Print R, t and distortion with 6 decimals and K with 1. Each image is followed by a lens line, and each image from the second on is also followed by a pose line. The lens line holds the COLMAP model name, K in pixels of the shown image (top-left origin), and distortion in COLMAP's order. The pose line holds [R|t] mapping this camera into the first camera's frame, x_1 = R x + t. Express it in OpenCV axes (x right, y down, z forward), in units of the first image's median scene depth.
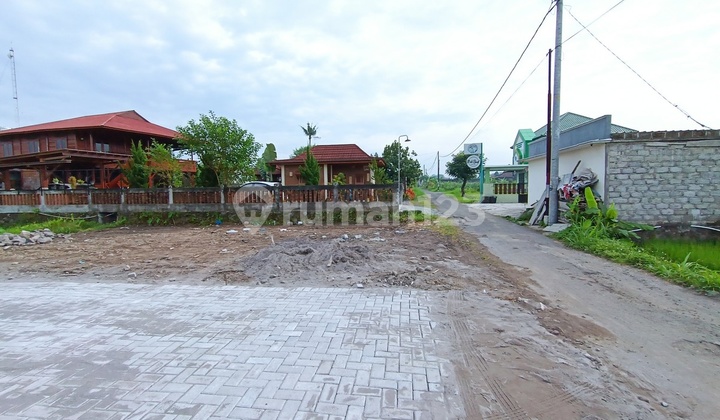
lens RADIAL K [[327.8, 0, 360.0], [0, 327.8, 210.0], [0, 0, 1]] dist [-0.029381, 0.019538]
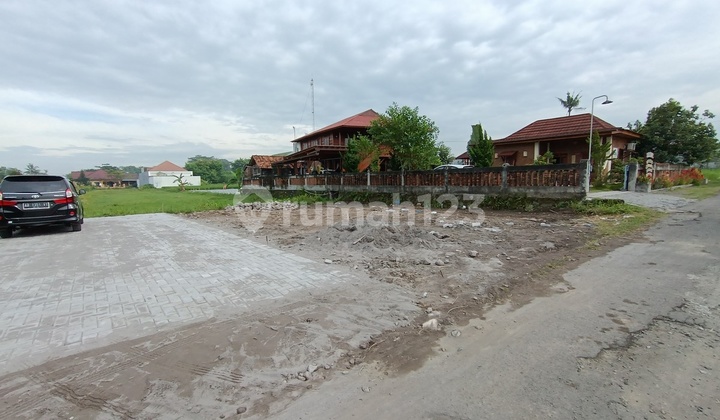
lens RADIAL K [[327.8, 0, 360.0], [0, 327.8, 210.0], [0, 0, 1]] dist [-0.029381, 0.019538]
pose [[0.723062, 0.065015, -0.687717, 0.244193], [-0.030376, 0.997591, 0.062373, -0.002355], [0.690115, -0.024210, 0.723295, 0.089383]]
